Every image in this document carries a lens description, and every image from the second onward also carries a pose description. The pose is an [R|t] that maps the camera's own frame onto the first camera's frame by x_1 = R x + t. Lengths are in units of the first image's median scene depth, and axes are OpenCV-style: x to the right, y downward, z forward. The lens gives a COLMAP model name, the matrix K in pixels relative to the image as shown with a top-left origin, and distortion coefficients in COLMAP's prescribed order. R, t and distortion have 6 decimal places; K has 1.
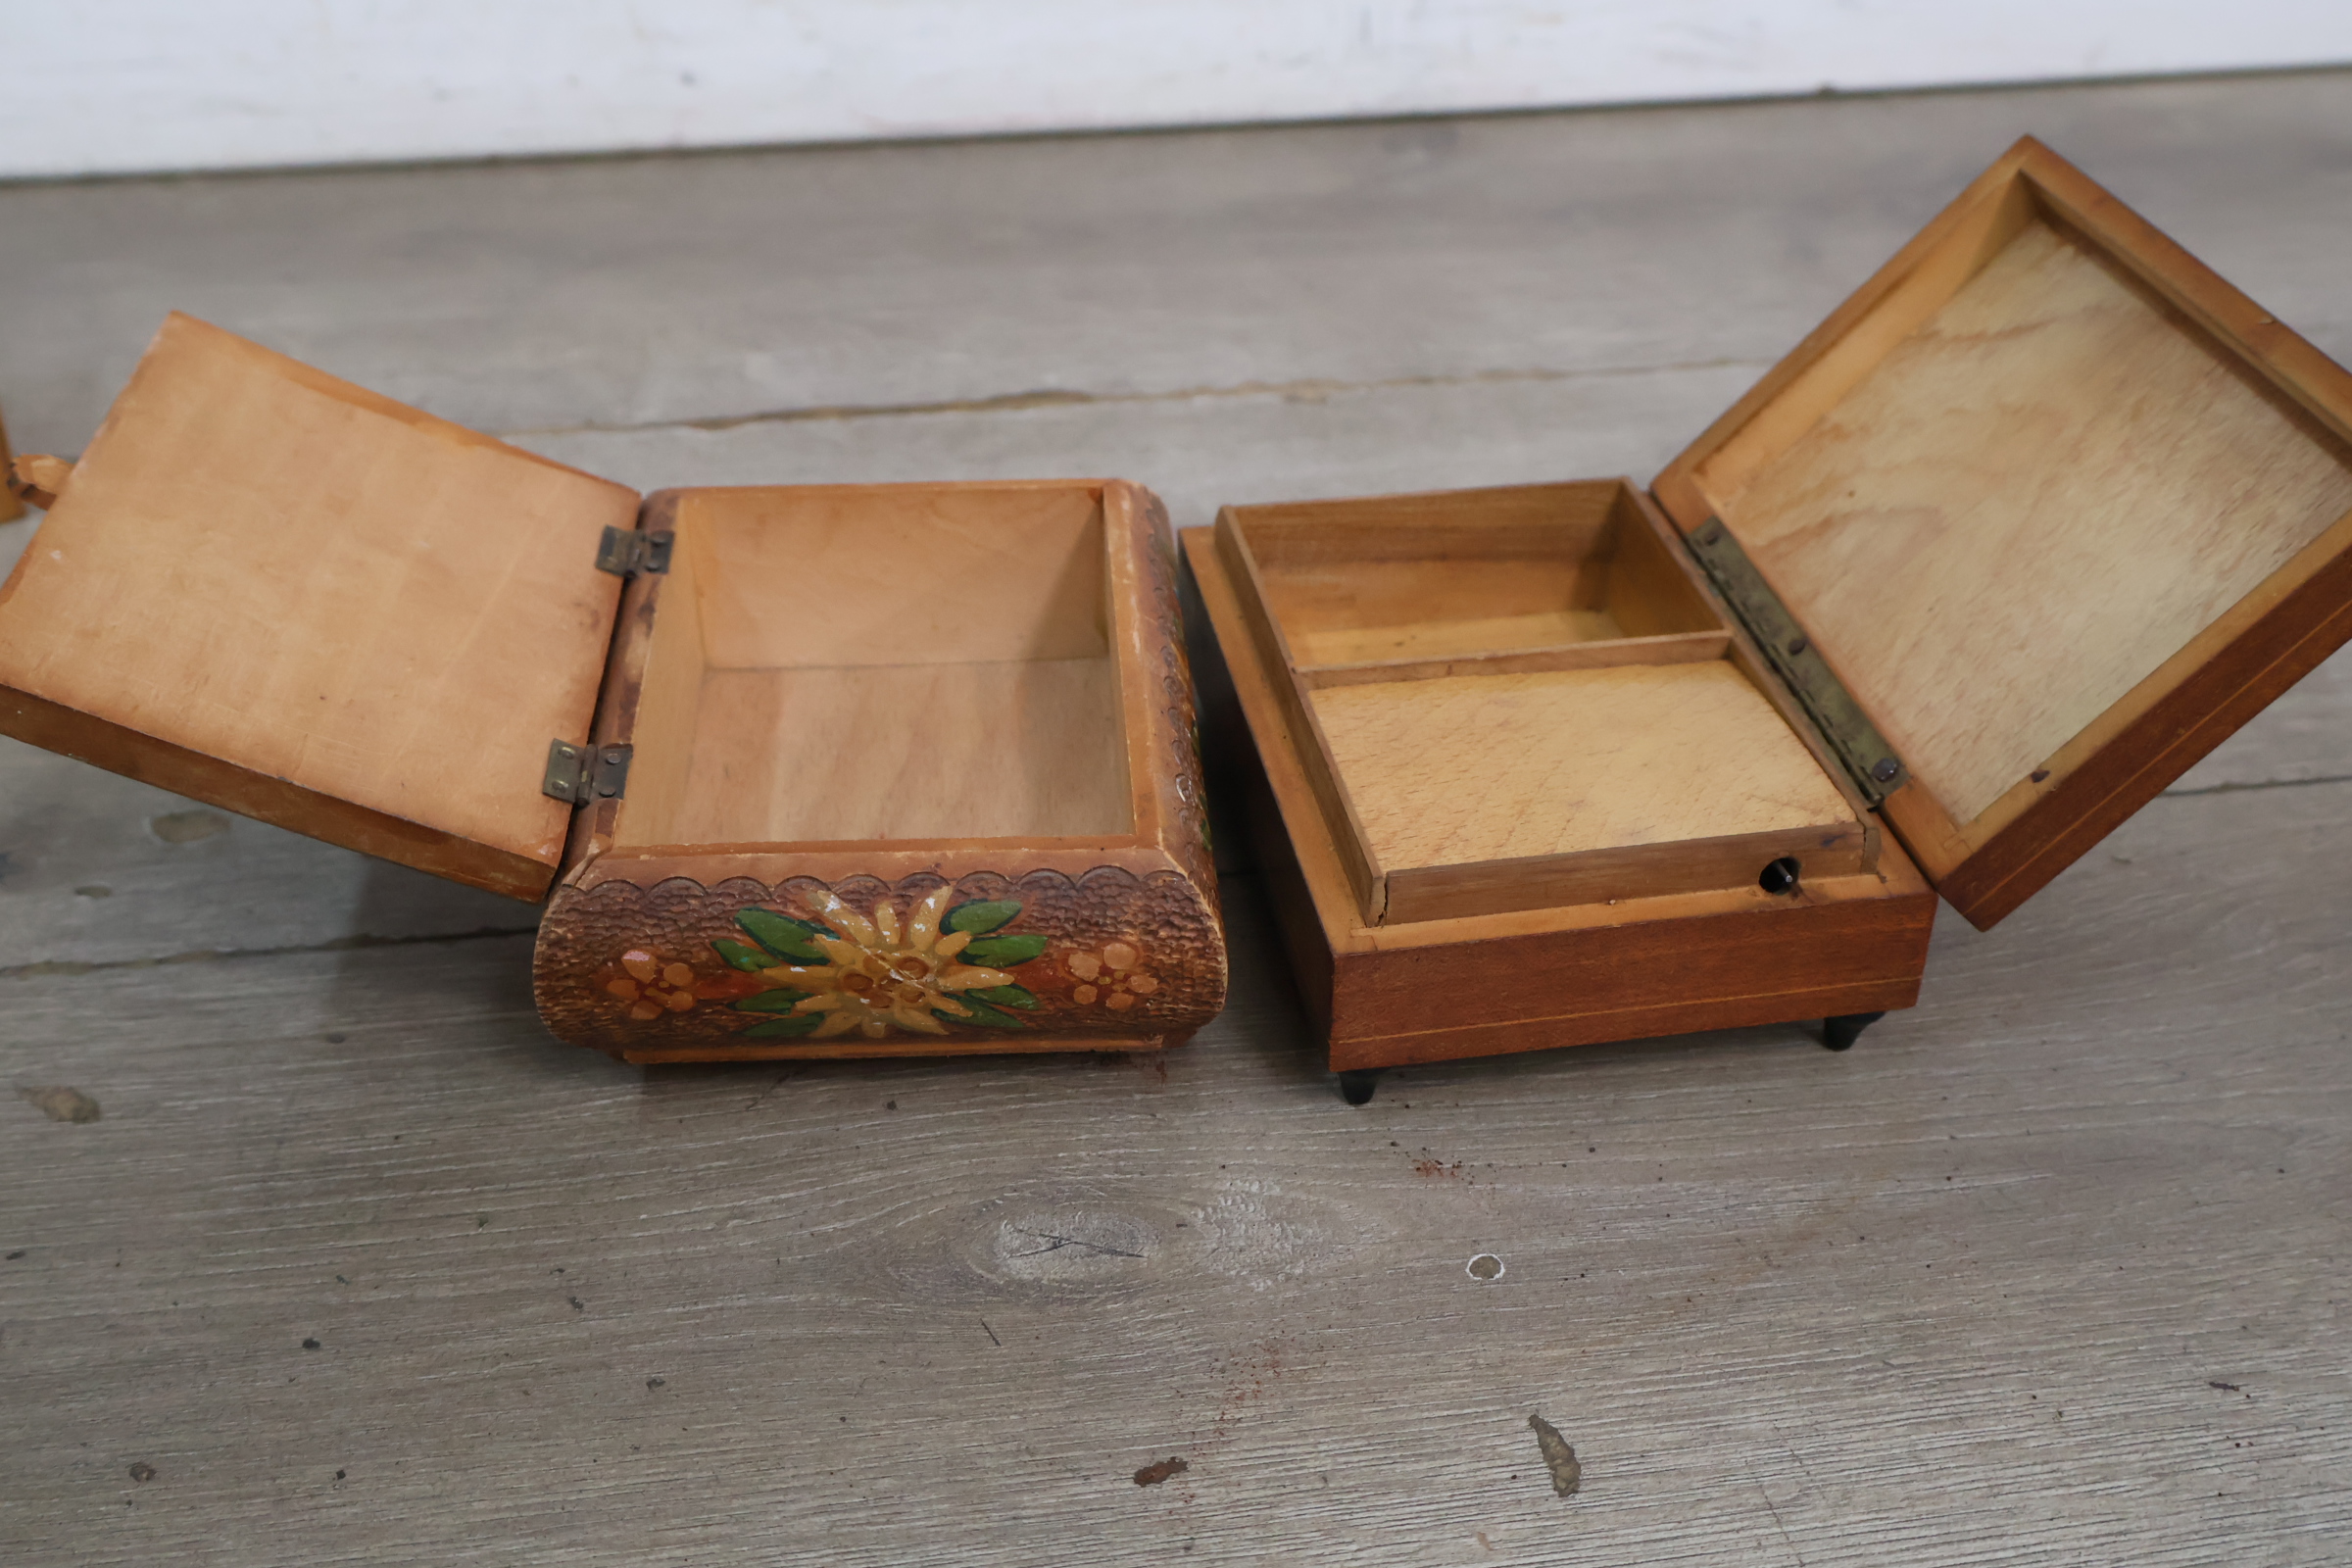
lens RADIAL K [[2664.2, 0, 1177.0], [0, 2664.2, 761.0], [0, 0, 1]] dist [0.013154, -0.014827]
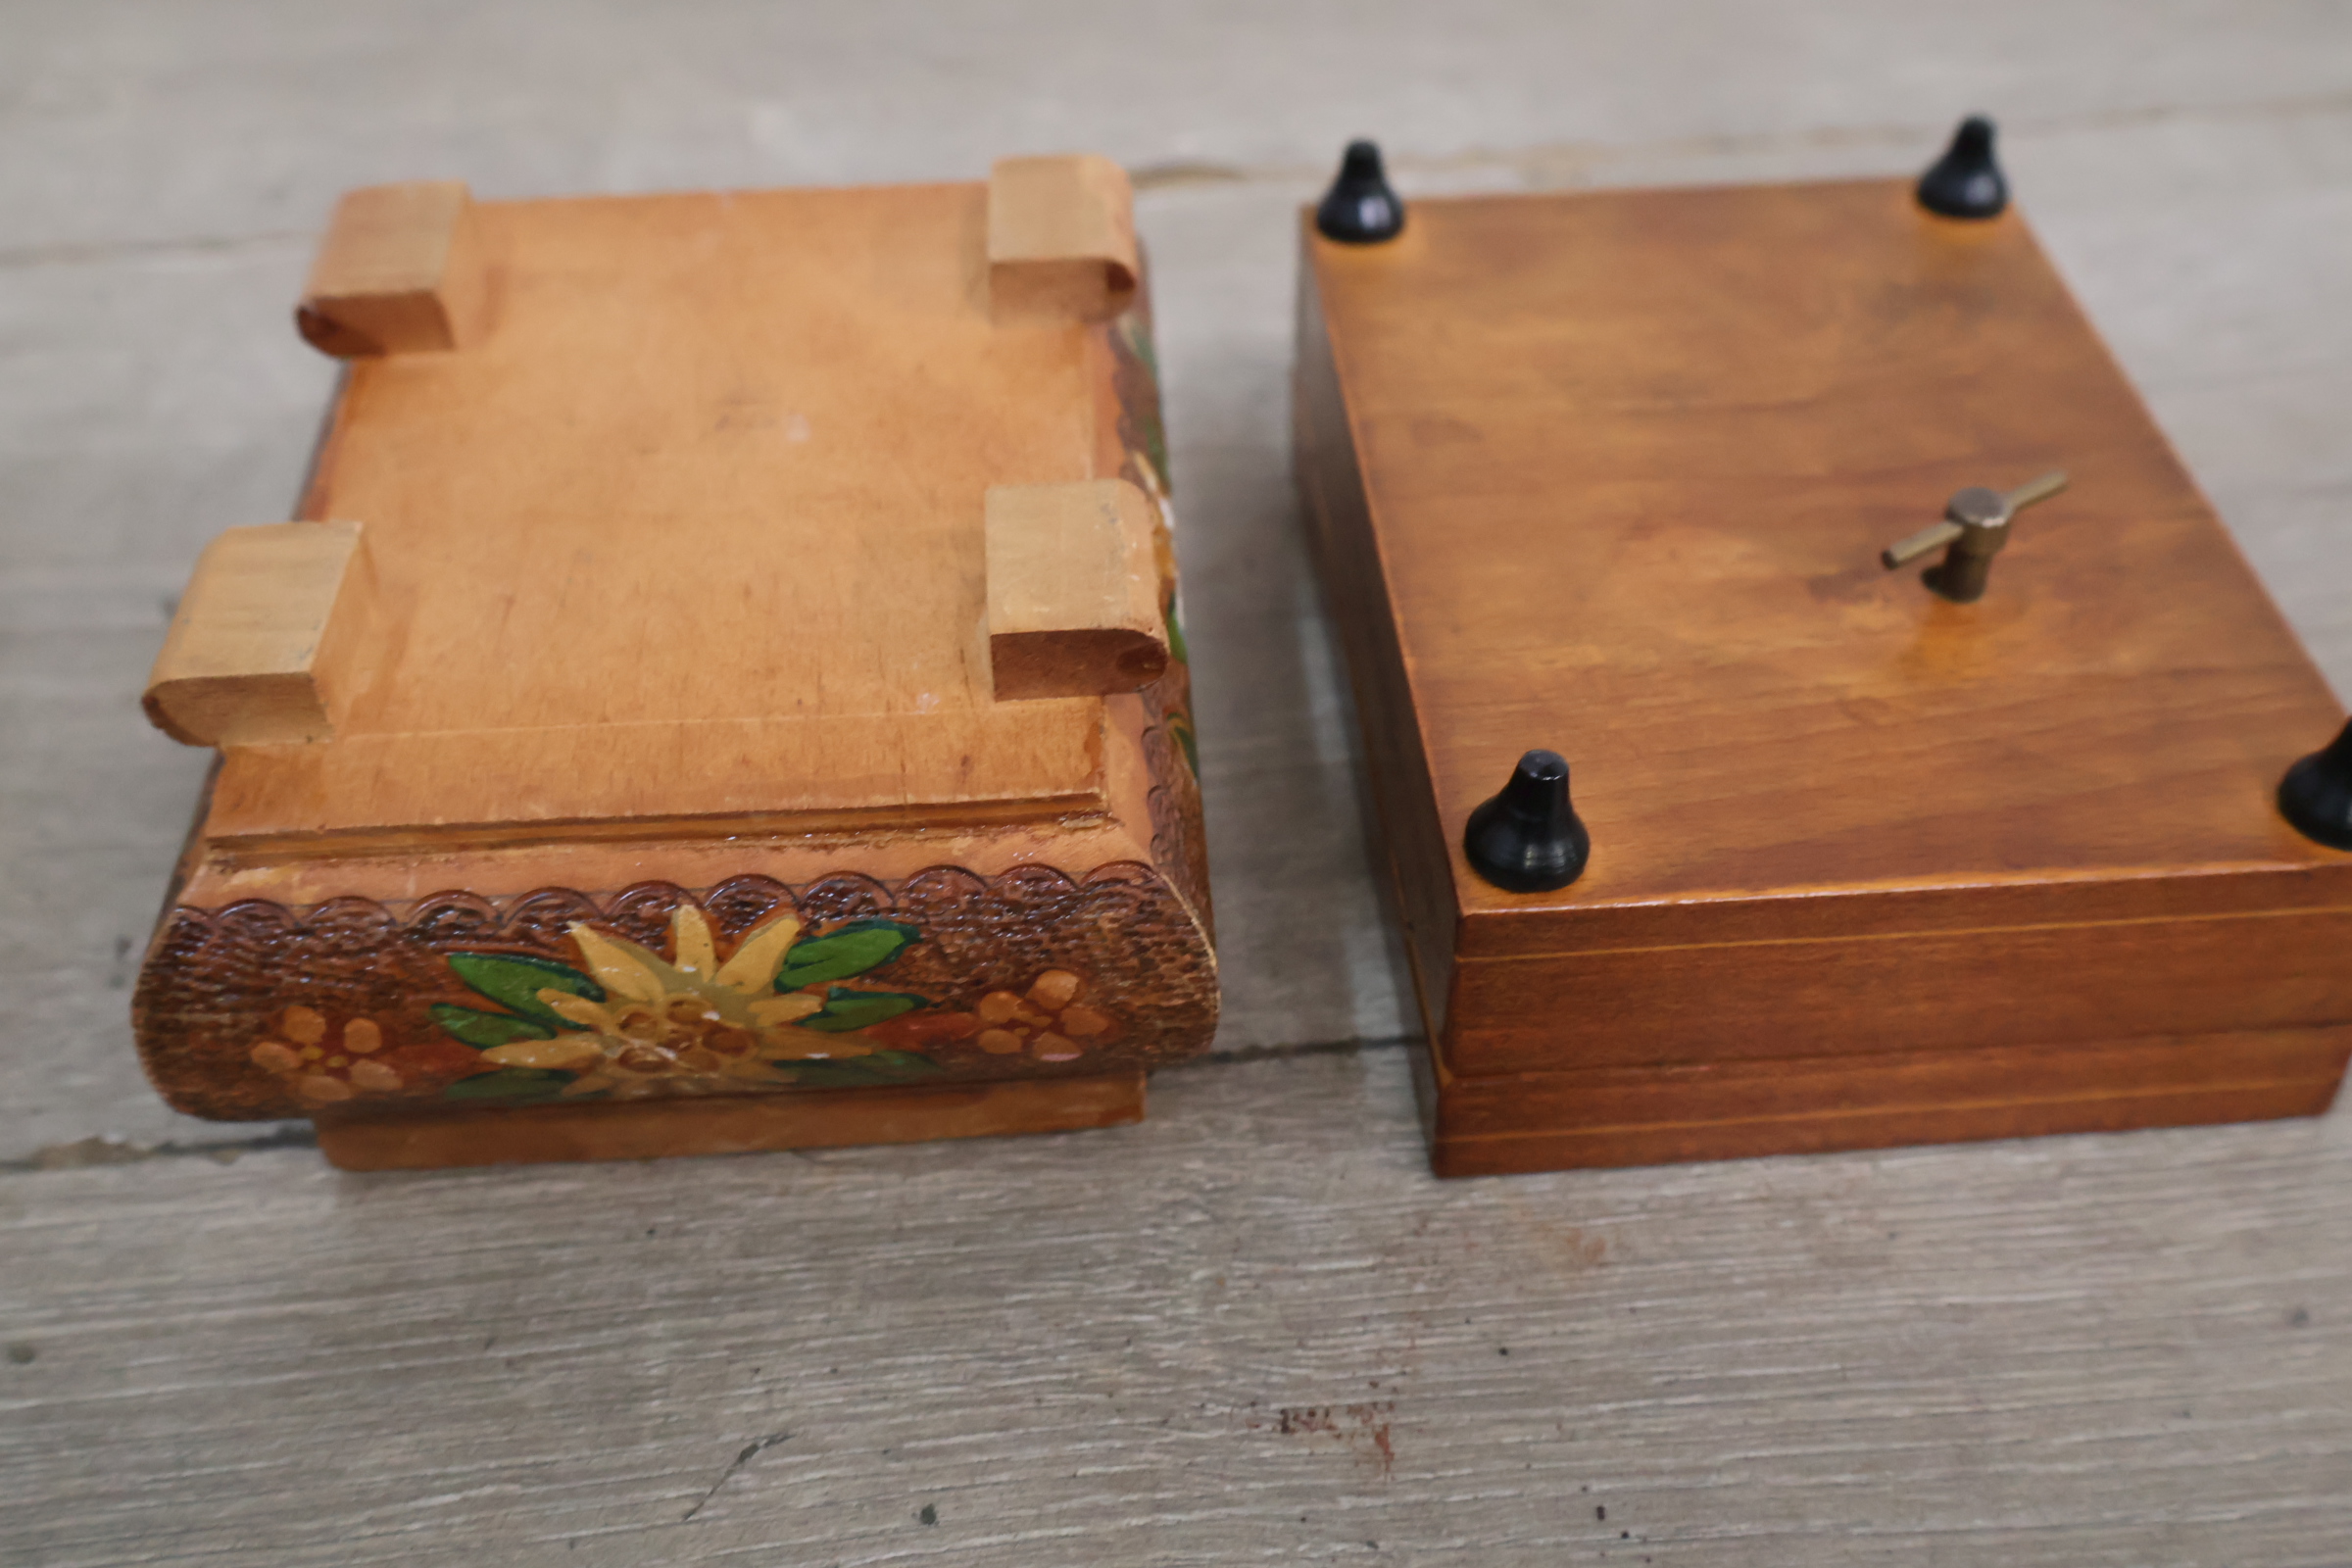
lens RADIAL K [[2664.2, 0, 1177.0], [0, 2664.2, 761.0], [0, 0, 1]] dist [0.013154, -0.014827]
pose [[0.999070, 0.008305, -0.042312, -0.031293], [-0.002705, 0.991415, 0.130724, -0.123849], [0.043034, -0.130488, 0.990515, 0.480798]]
